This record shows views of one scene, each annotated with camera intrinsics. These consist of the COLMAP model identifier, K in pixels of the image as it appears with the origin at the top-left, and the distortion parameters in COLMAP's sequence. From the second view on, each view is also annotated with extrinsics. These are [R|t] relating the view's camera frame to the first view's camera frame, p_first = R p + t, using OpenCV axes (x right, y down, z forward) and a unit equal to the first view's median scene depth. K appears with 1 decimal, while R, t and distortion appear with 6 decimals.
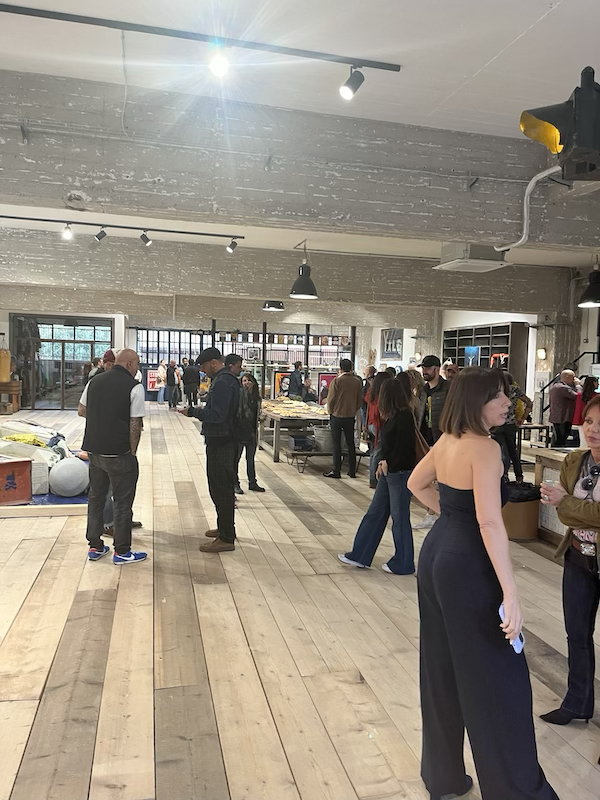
lens RADIAL K [[612.8, 0, 300.0], [0, 612.8, 400.0], [0, 0, 1]] dist [0.058450, -0.092984]
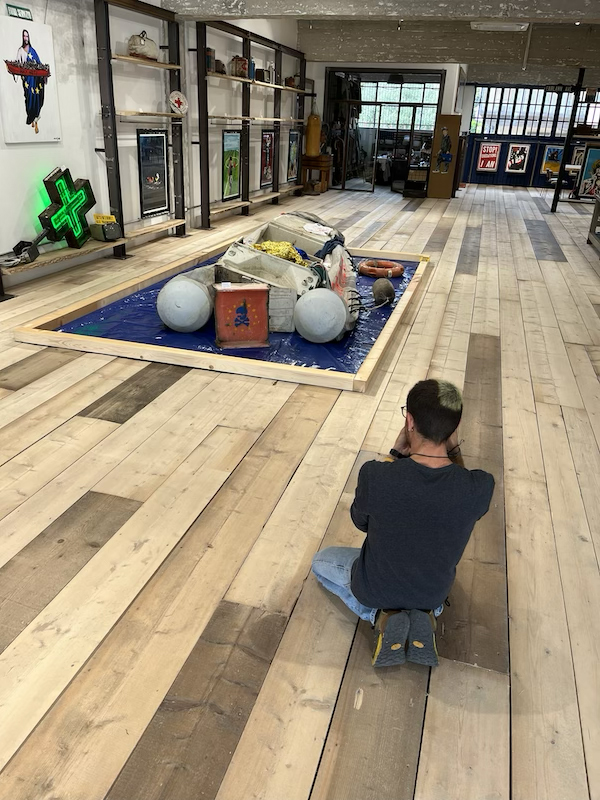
lens RADIAL K [[612.8, 0, 300.0], [0, 612.8, 400.0], [0, 0, 1]] dist [0.058450, -0.092984]
pose [[0.866879, 0.209822, -0.452212, -0.021640], [-0.041529, 0.934353, 0.353921, -0.012664], [0.496786, -0.288027, 0.818684, 0.151349]]
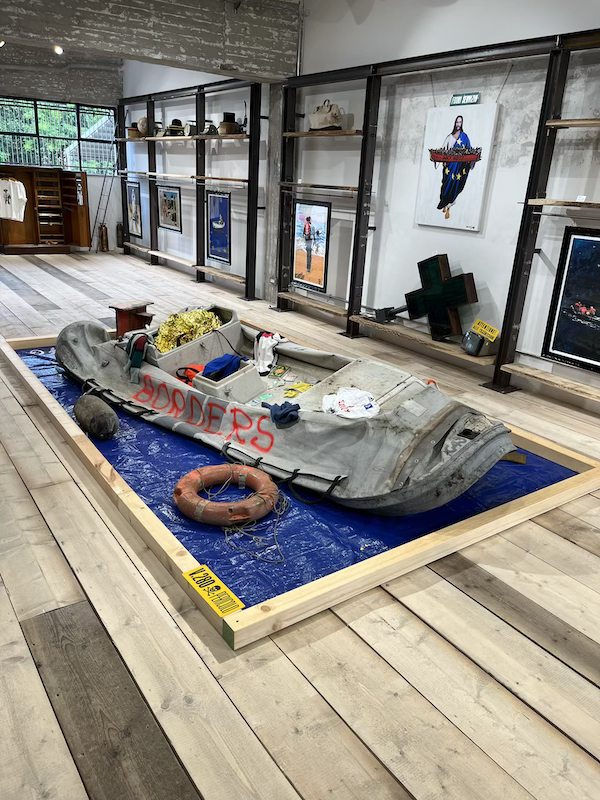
lens RADIAL K [[596.0, 0, 312.0], [0, 596.0, 402.4], [0, 0, 1]] dist [0.057265, -0.070200]
pose [[-0.918896, 0.046262, -0.391777, -0.140507], [-0.114307, 0.919275, 0.376653, -0.048186], [0.377576, 0.390888, -0.839430, 0.720307]]
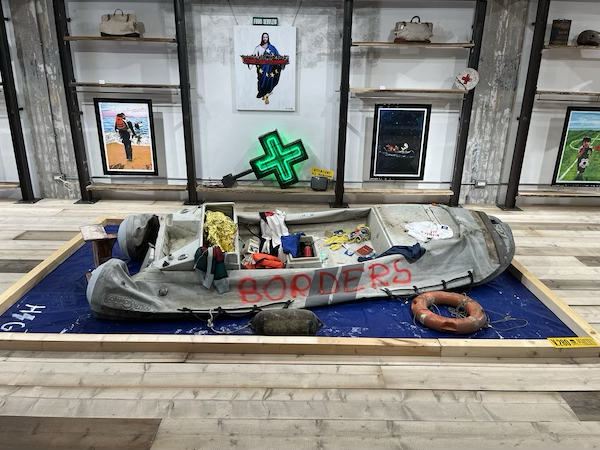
lens RADIAL K [[447.0, 0, 300.0], [0, 447.0, 225.0], [0, 0, 1]] dist [0.057265, -0.070200]
pose [[-0.225509, 0.277495, -0.933885, 0.011936], [-0.077561, 0.950421, 0.301138, -0.042953], [0.971149, 0.140343, -0.192806, 0.528335]]
